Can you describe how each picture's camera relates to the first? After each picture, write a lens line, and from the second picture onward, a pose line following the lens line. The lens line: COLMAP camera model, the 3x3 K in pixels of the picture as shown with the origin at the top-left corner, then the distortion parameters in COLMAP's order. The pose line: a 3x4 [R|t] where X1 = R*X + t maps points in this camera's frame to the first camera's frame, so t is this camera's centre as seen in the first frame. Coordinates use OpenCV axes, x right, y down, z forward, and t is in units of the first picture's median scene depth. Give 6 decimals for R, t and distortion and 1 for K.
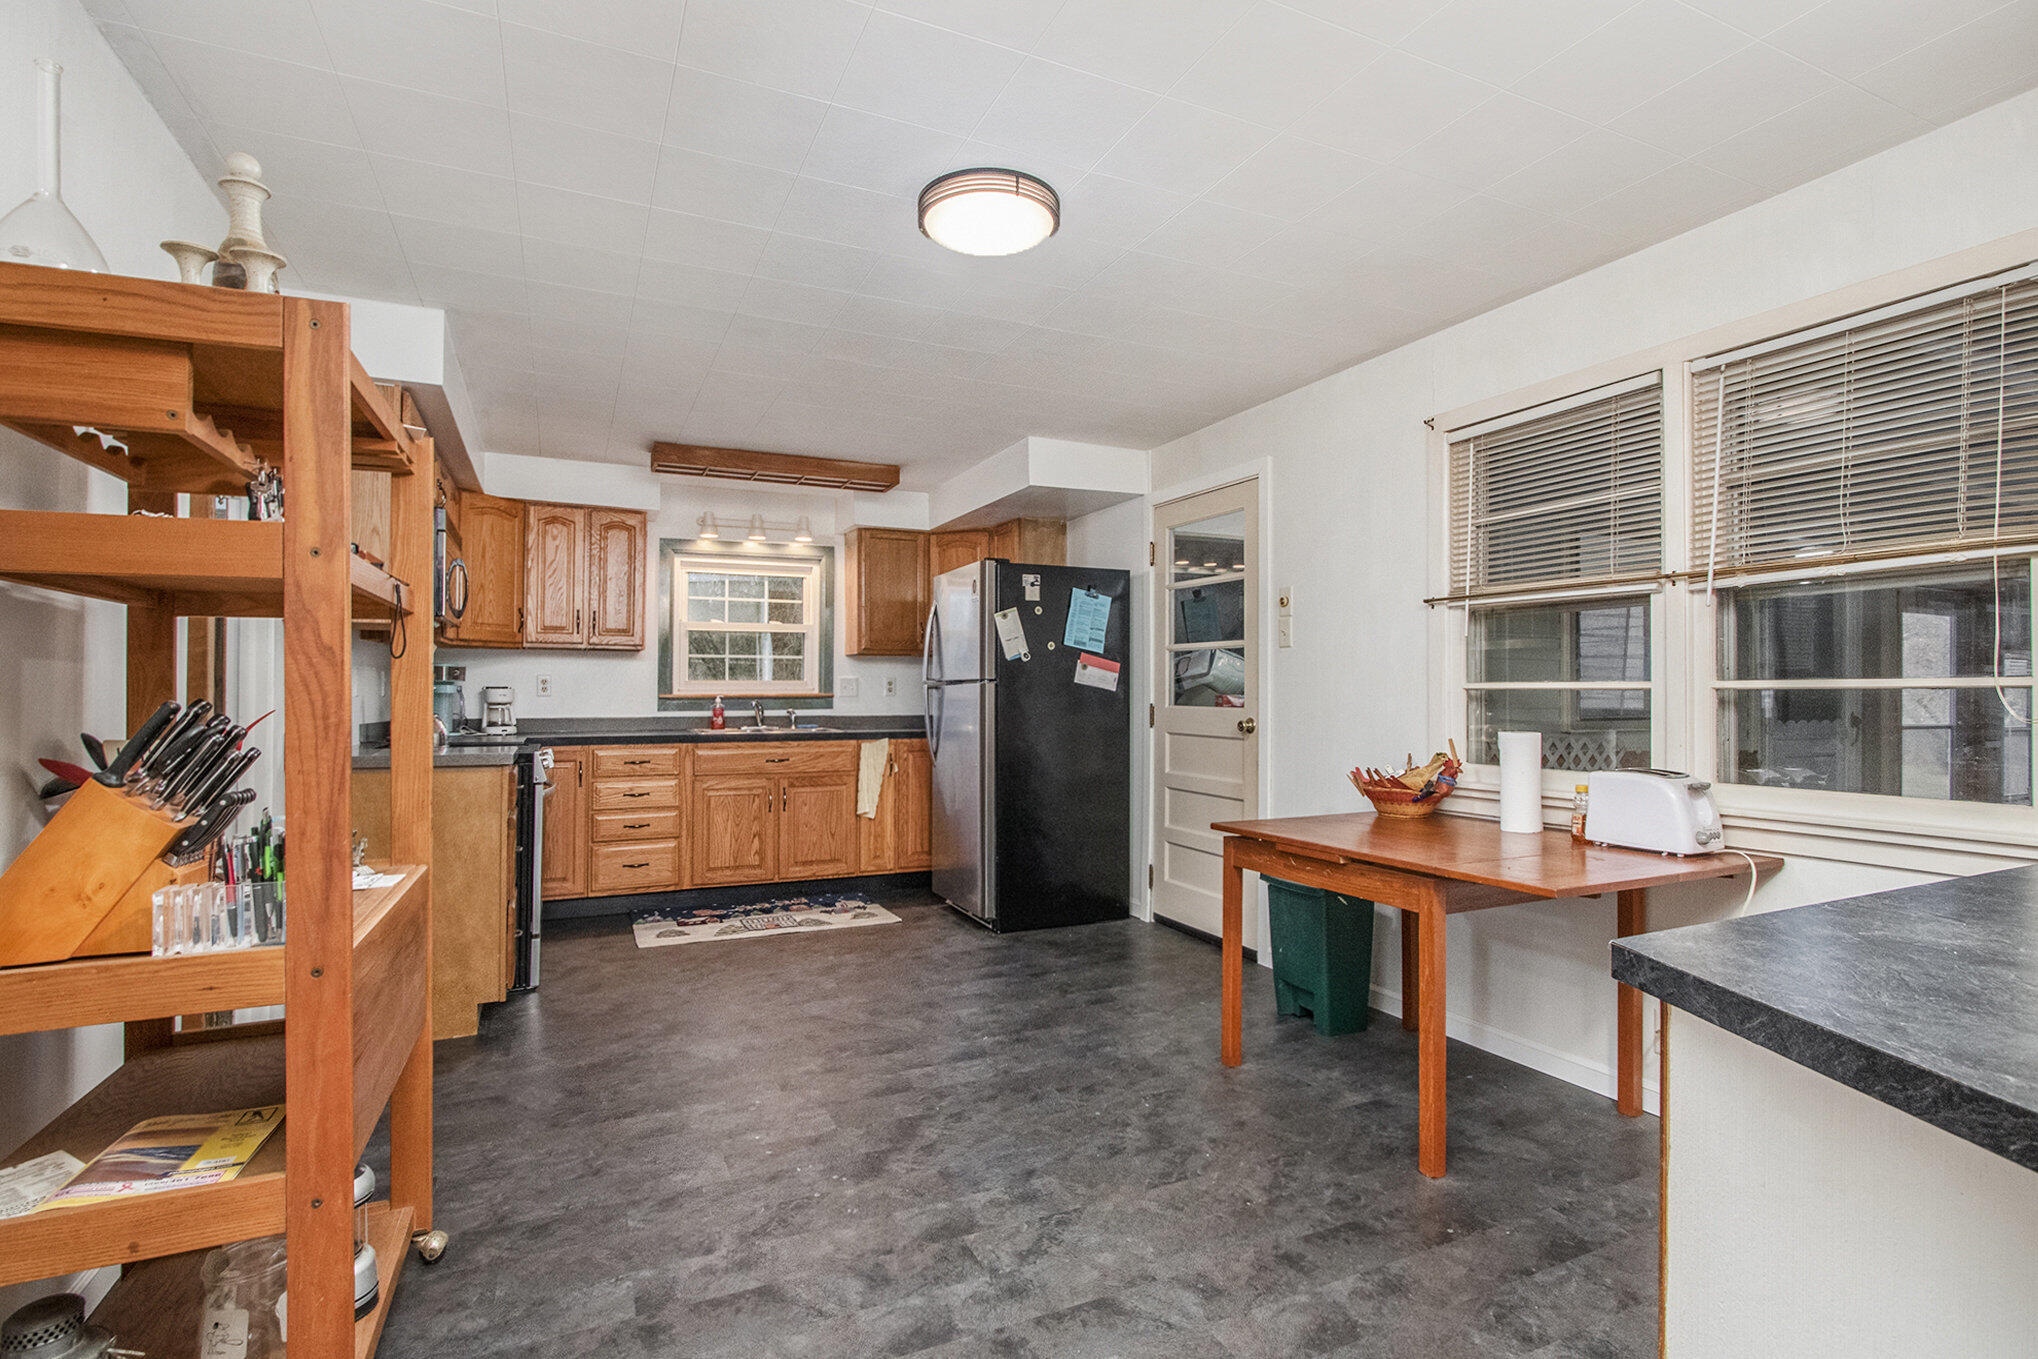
lens RADIAL K [[953.0, 0, 1016.0], [0, 953.0, 684.3], [0, 0, 1]] dist [-0.012527, 0.000904]
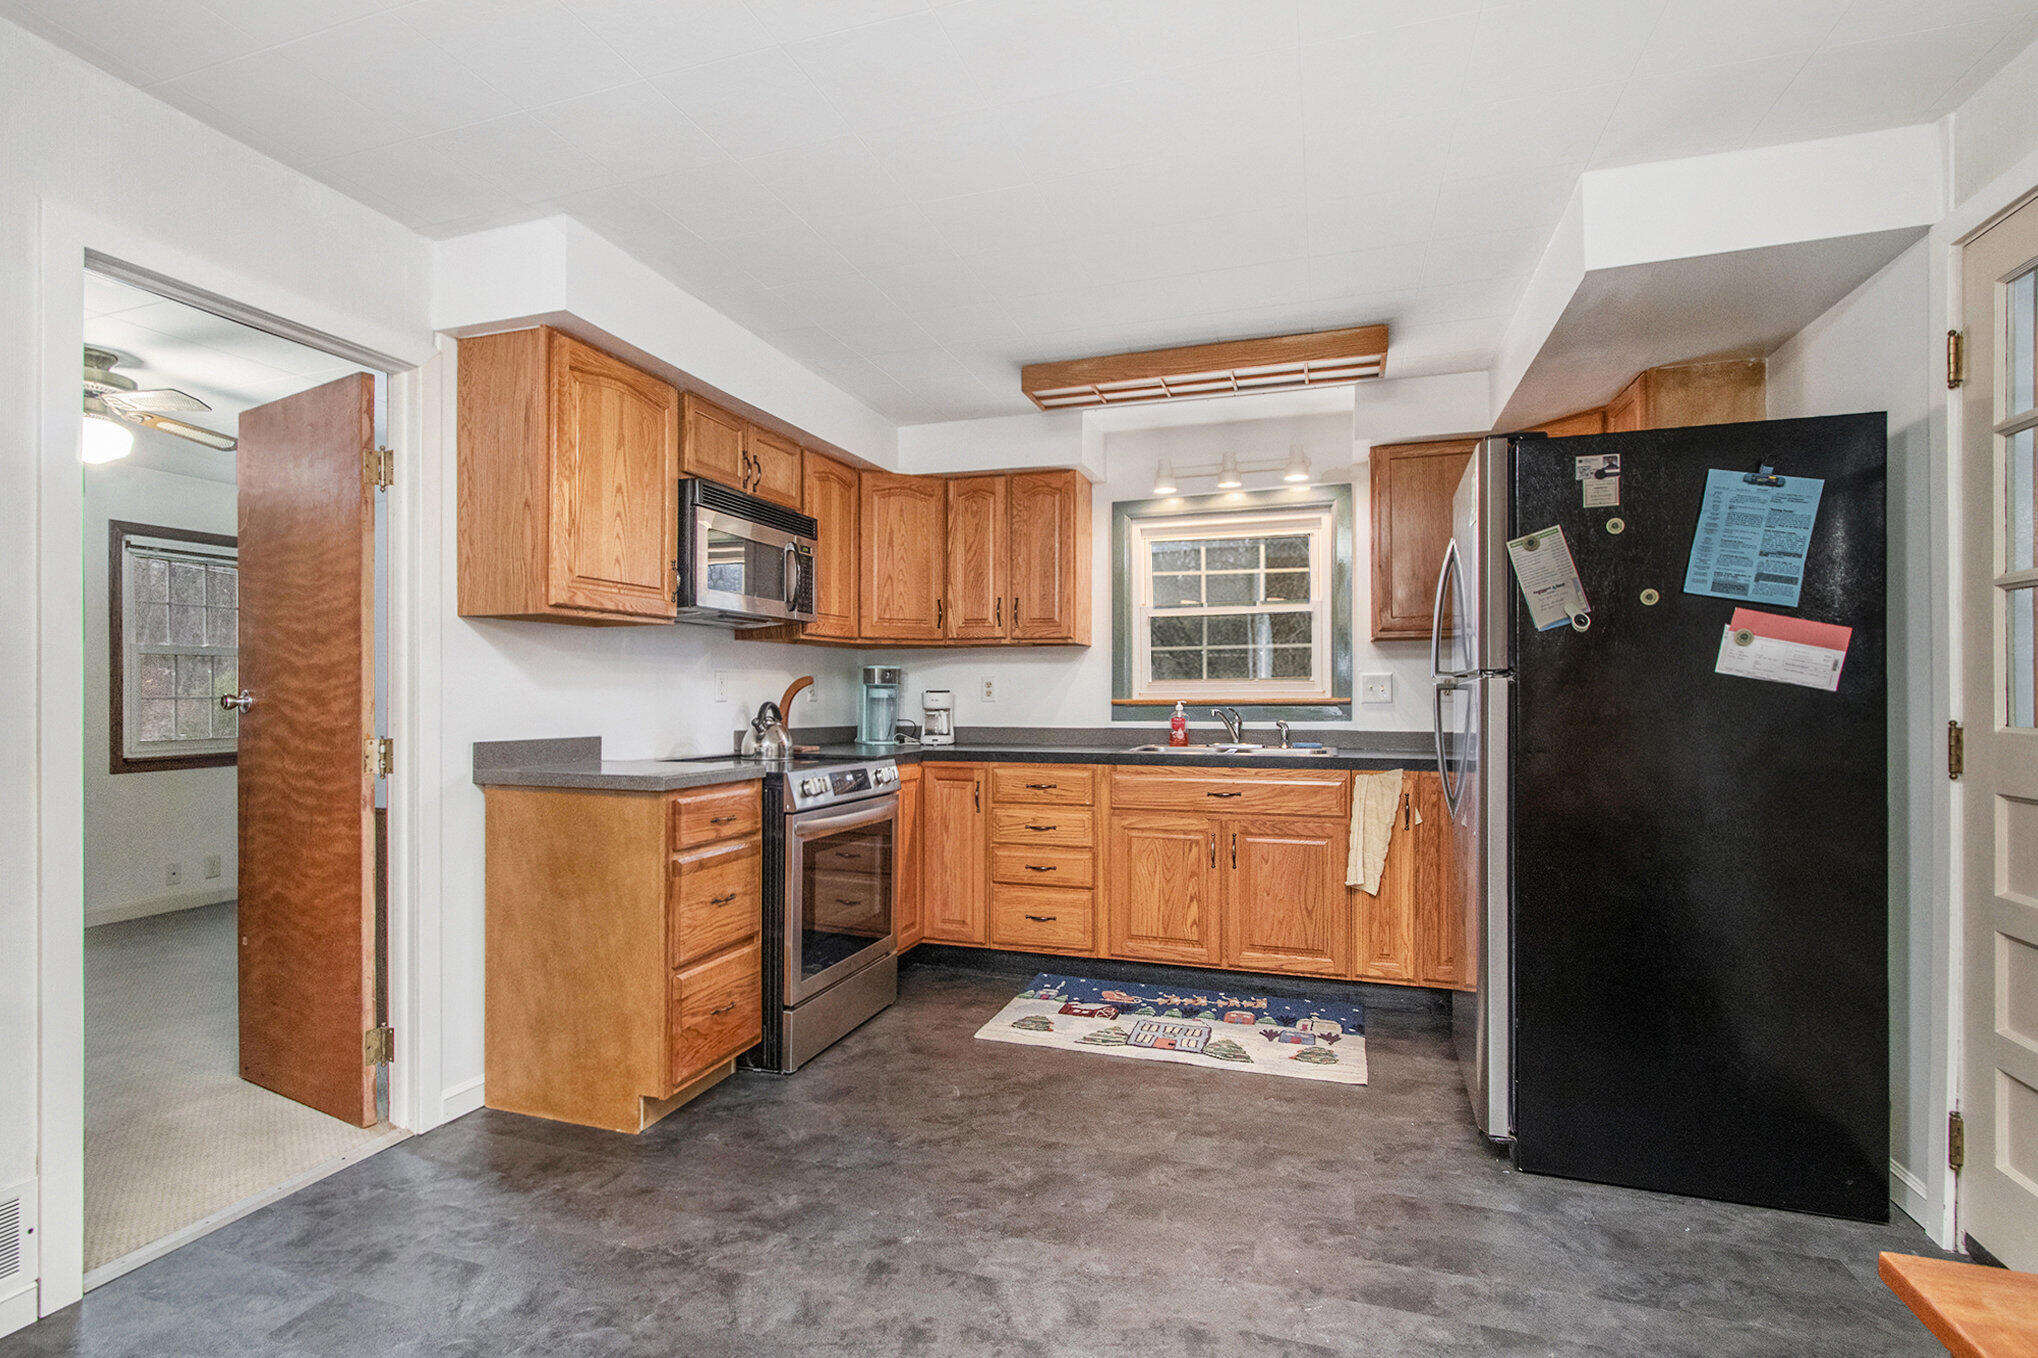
lens RADIAL K [[953.0, 0, 1015.8], [0, 953.0, 683.5], [0, 0, 1]] dist [-0.012527, 0.000904]
pose [[0.721886, -0.011644, -0.691914, 0.126105], [0.007365, 0.999931, -0.009143, 0.004510], [0.691972, 0.001504, 0.721922, 0.408326]]
